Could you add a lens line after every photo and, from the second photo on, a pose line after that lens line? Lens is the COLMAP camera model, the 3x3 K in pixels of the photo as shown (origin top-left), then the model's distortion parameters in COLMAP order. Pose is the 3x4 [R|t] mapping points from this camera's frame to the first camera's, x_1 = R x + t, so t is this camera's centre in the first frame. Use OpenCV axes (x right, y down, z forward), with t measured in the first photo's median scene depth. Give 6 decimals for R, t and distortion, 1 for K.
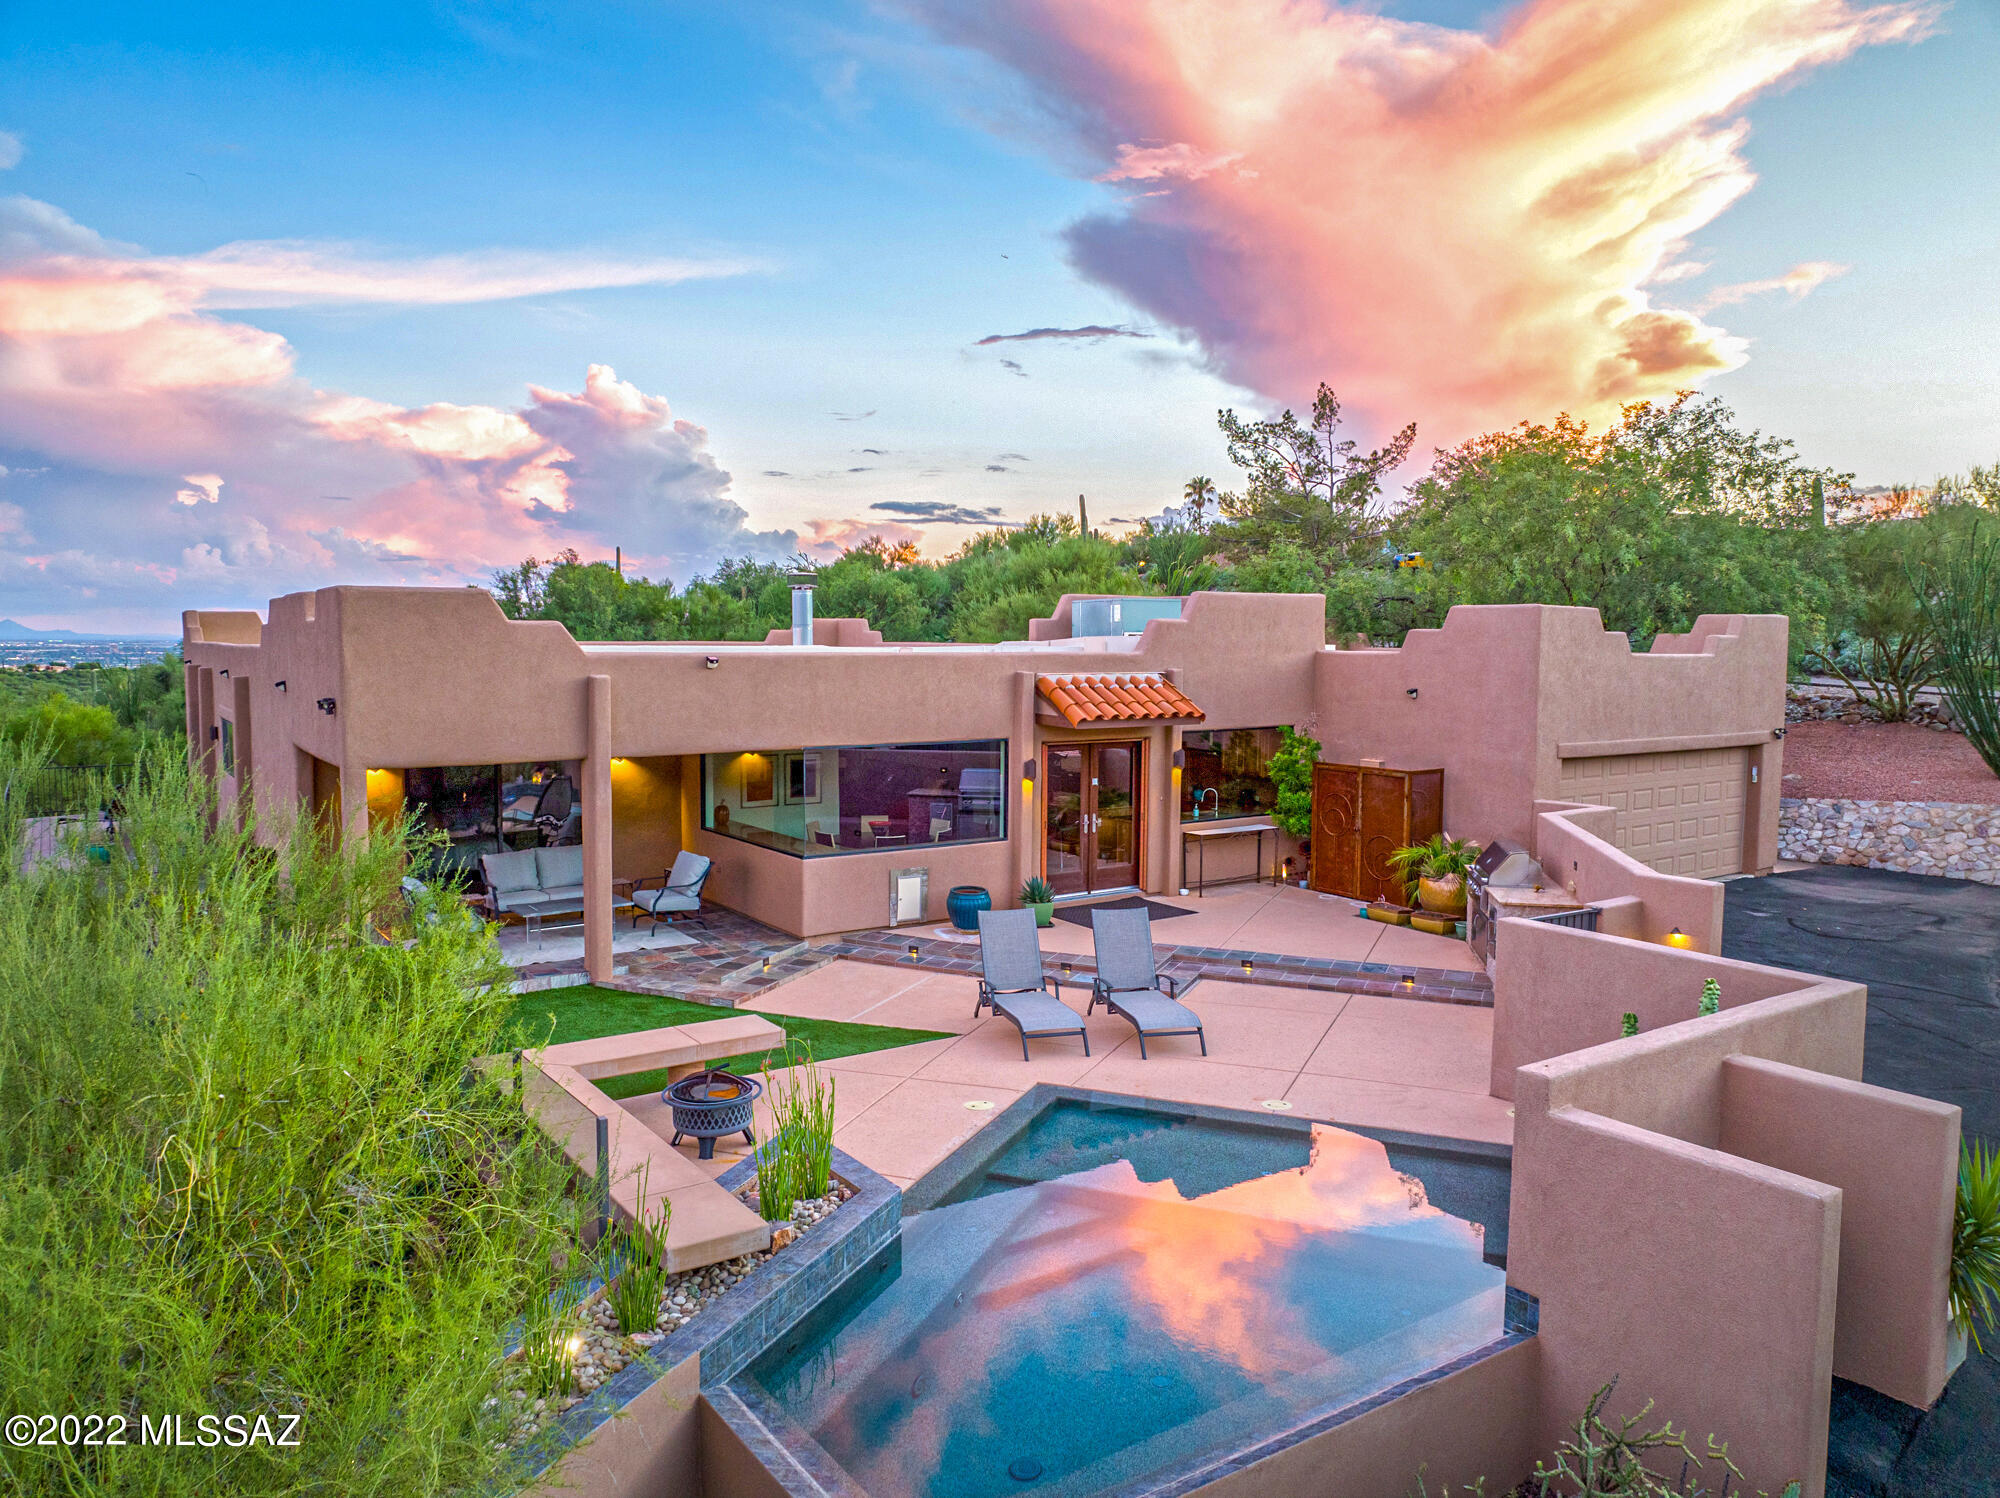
lens RADIAL K [[1421.1, 0, 1000.0], [0, 1421.1, 749.0], [0, 0, 1]] dist [-0.037485, 0.005676]
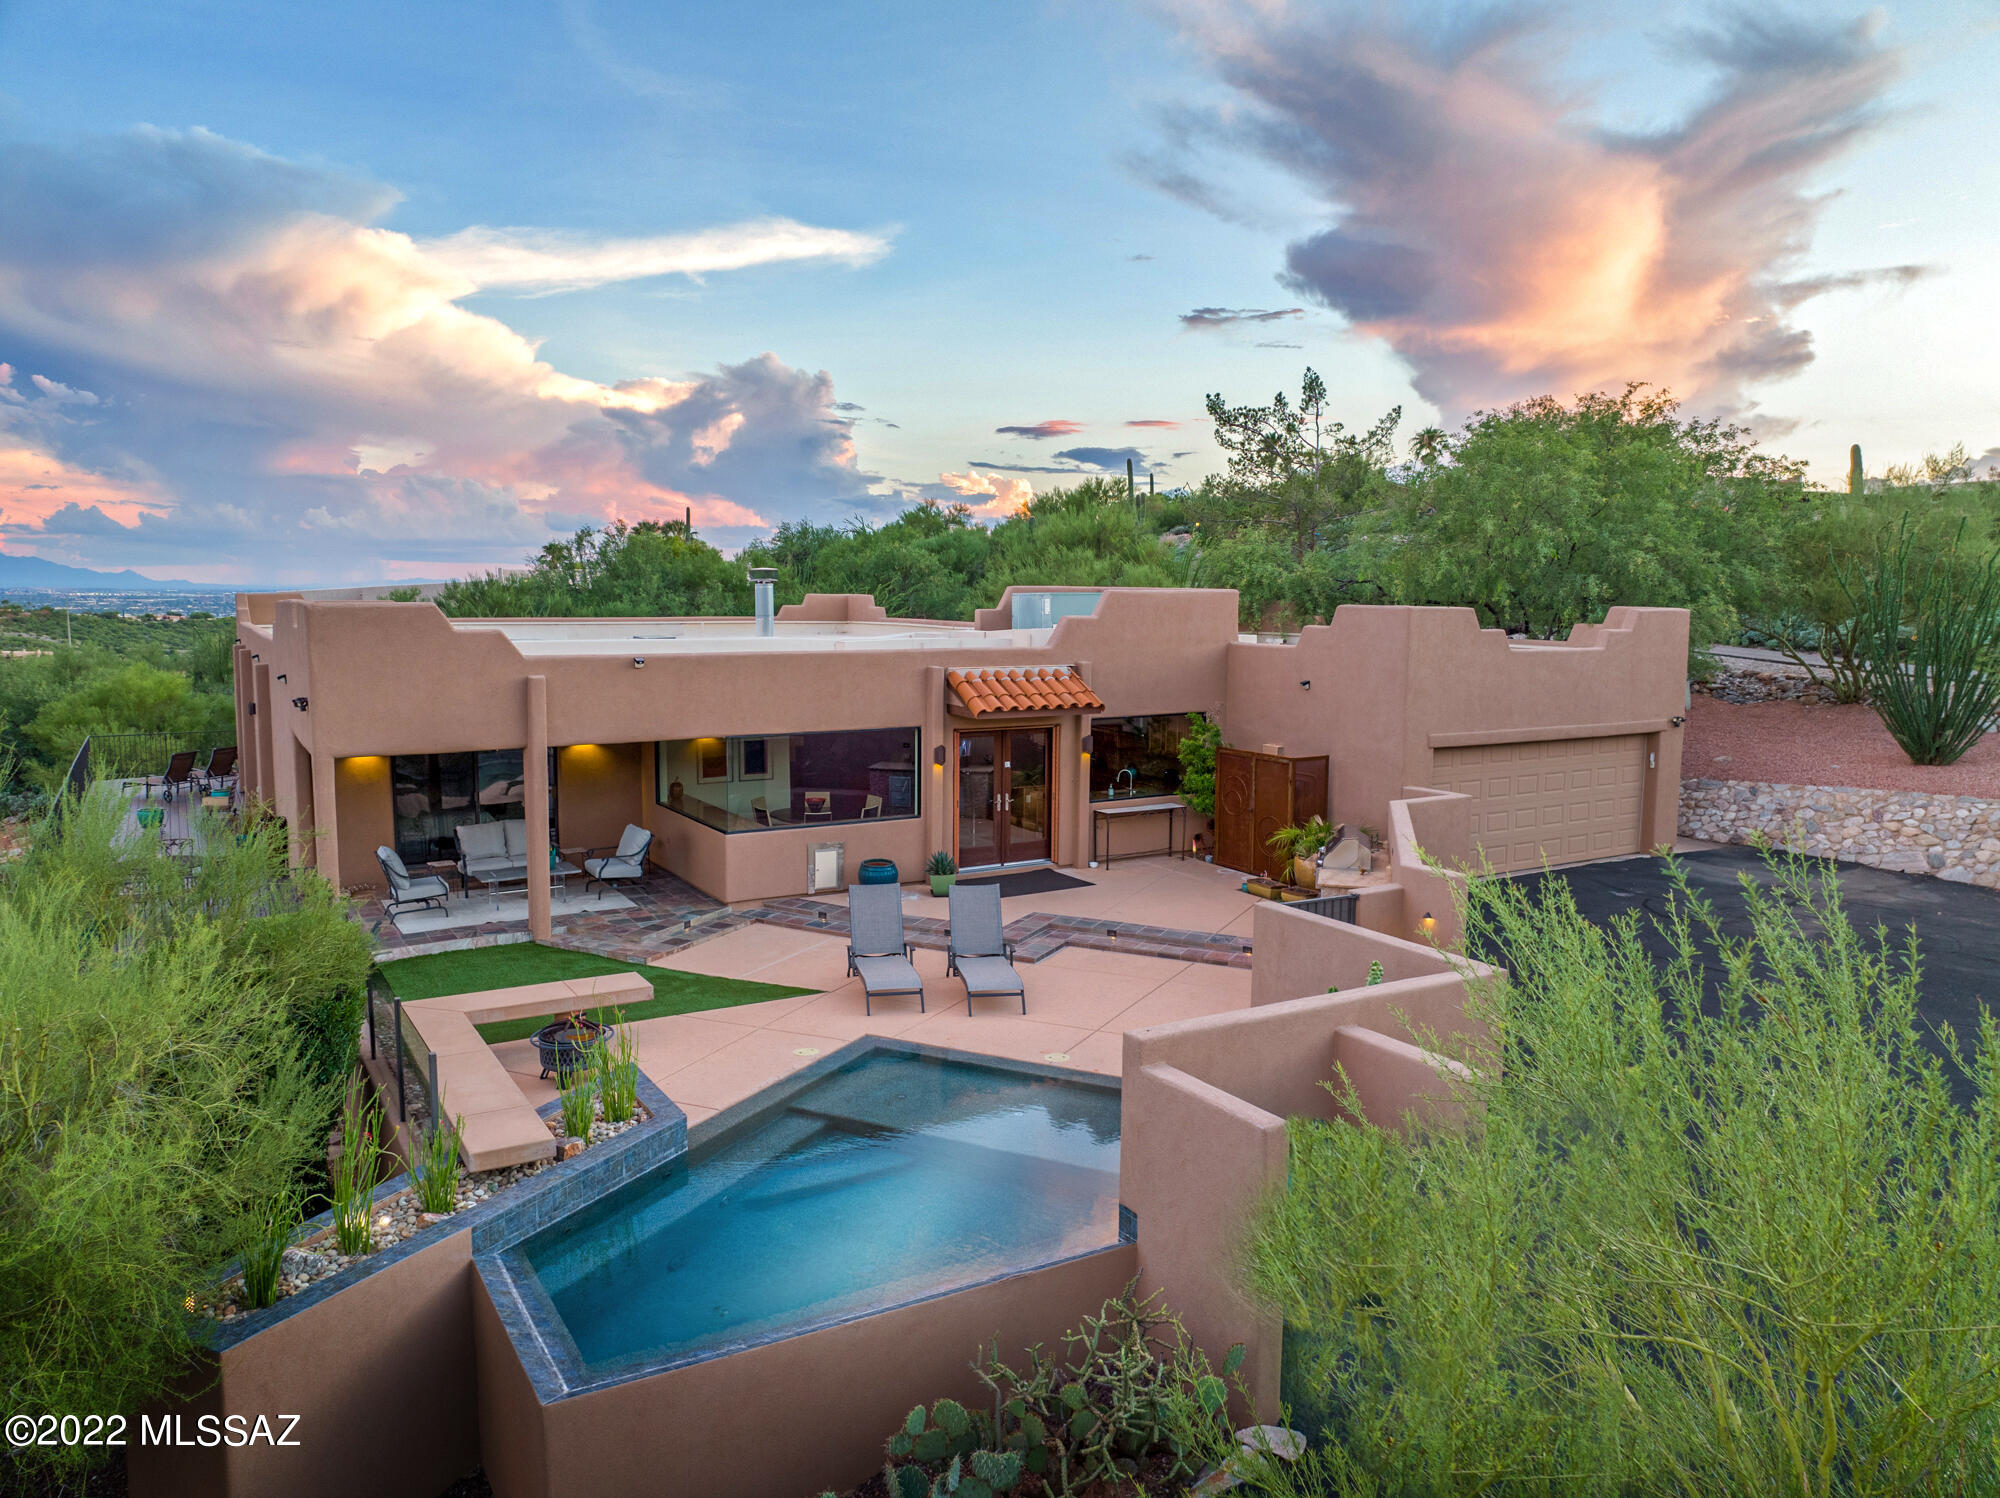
lens RADIAL K [[1424.9, 0, 1000.0], [0, 1424.9, 749.0], [0, 0, 1]] dist [-0.037604, 0.008389]
pose [[0.997898, 0.008658, -0.064224, 0.137664], [-0.006438, 0.999377, 0.034697, -0.028537], [0.064484, -0.034211, 0.997332, -0.107988]]
